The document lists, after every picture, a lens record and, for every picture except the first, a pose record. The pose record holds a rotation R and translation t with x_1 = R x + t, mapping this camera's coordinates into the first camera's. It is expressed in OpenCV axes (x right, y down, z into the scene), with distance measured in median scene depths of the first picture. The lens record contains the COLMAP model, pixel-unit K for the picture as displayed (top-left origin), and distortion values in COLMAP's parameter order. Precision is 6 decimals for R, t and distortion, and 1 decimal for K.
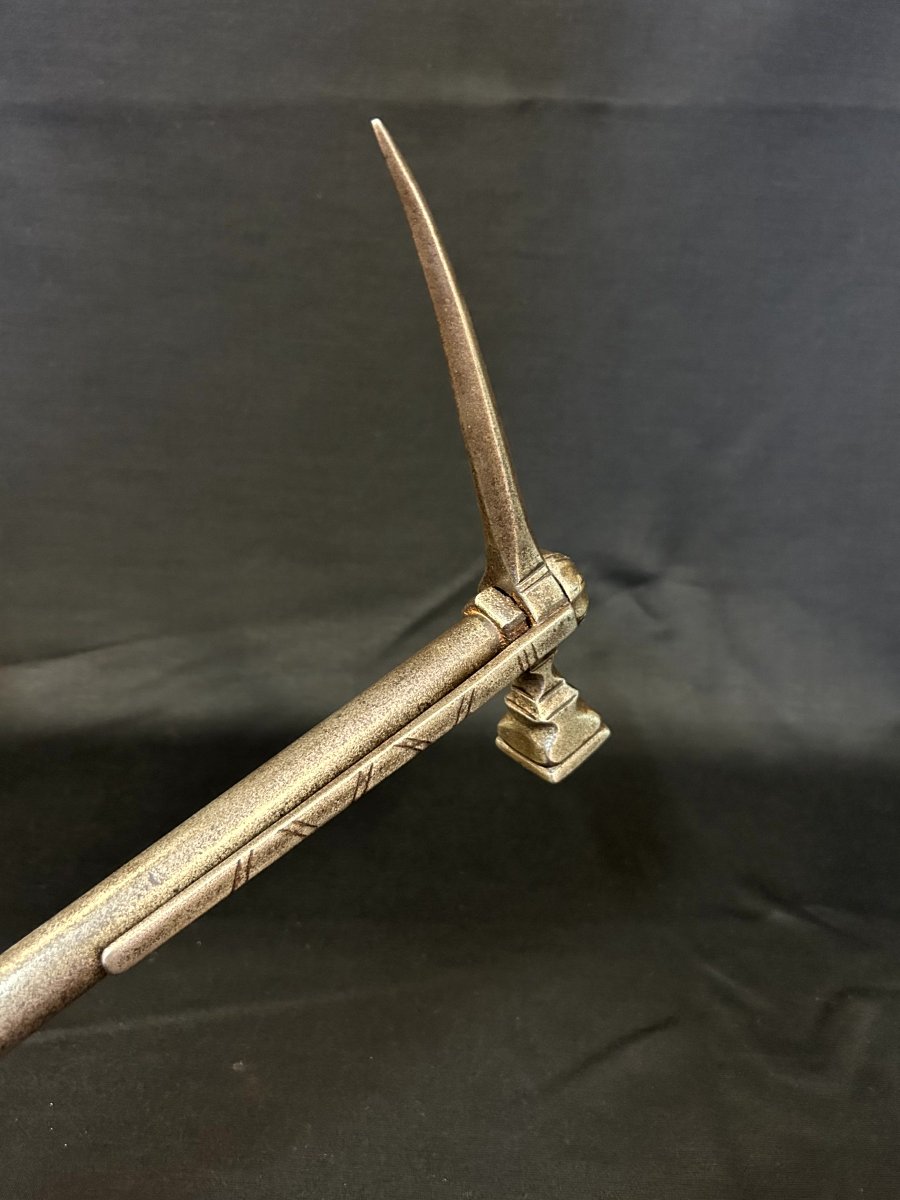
lens RADIAL K [[913.3, 0, 449.4], [0, 913.3, 594.7], [0, 0, 1]] dist [0.007966, -0.014509]
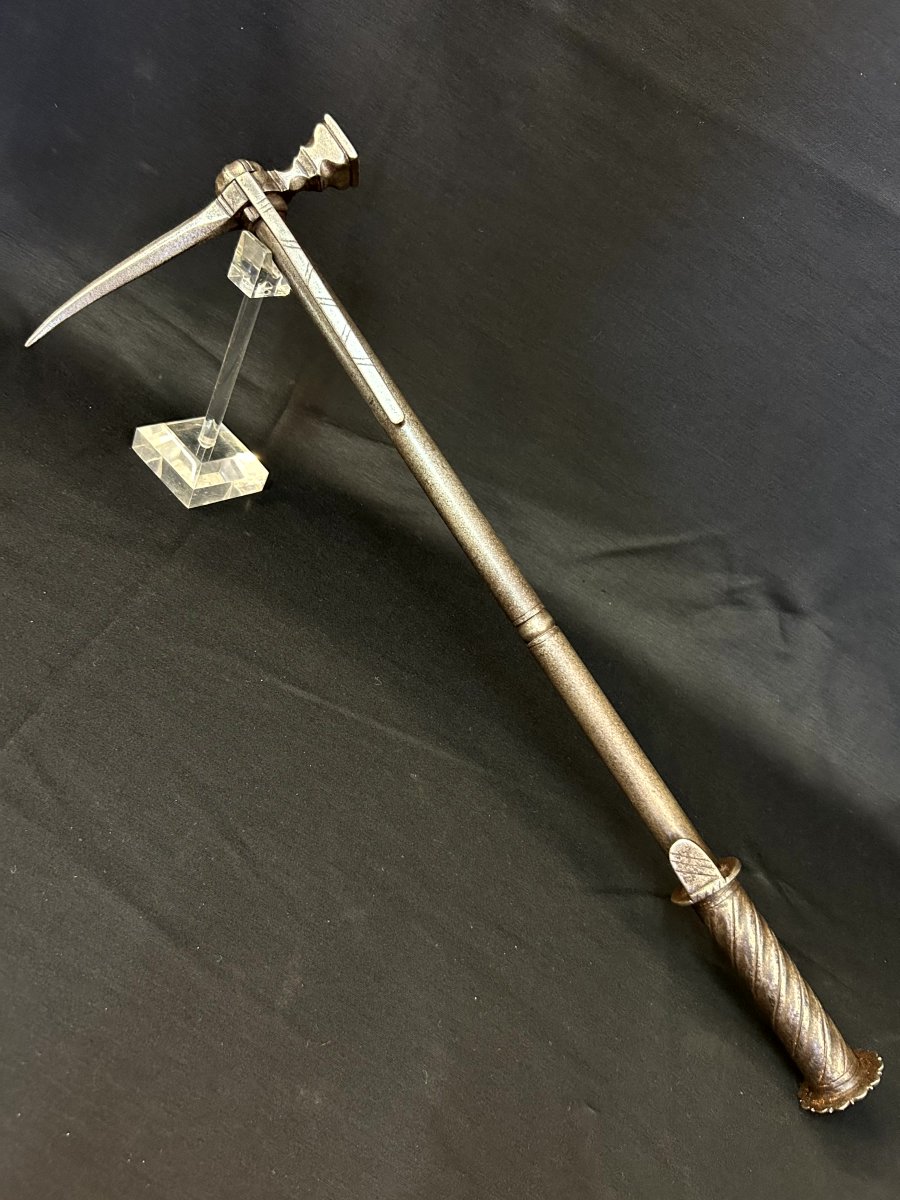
lens RADIAL K [[913.3, 0, 448.7], [0, 913.3, 601.6], [0, 0, 1]] dist [0.007966, -0.014509]
pose [[0.869514, 0.493907, -0.001179, -0.232872], [-0.486624, 0.857097, 0.169058, -0.010222], [0.084510, -0.146425, 0.985605, -0.316630]]
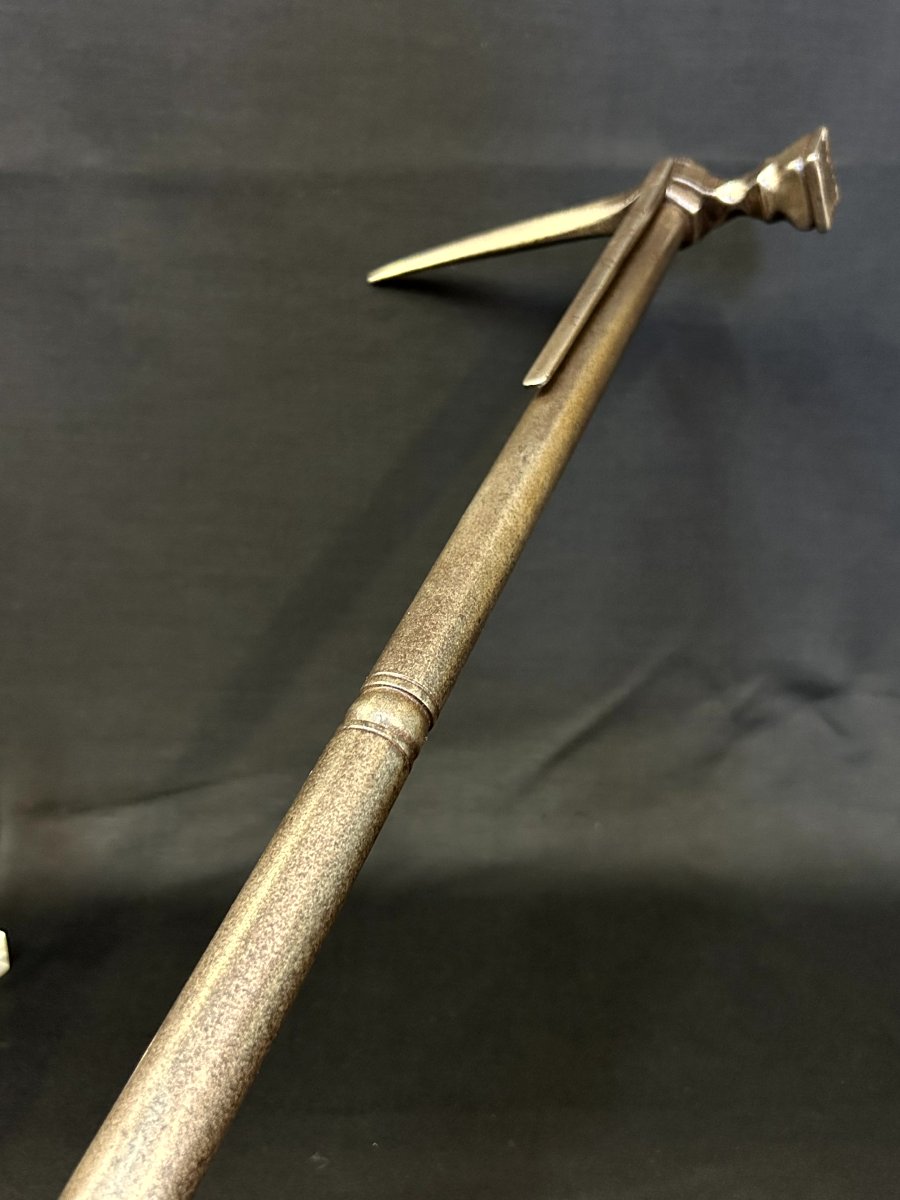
lens RADIAL K [[1157.0, 0, 459.9], [0, 1157.0, 574.4], [0, 0, 1]] dist [0.009912, 0.000000]
pose [[0.999454, -0.022462, 0.024221, -0.172978], [0.025645, 0.989771, -0.140339, 0.020384], [-0.020821, 0.140884, 0.989807, -0.078668]]
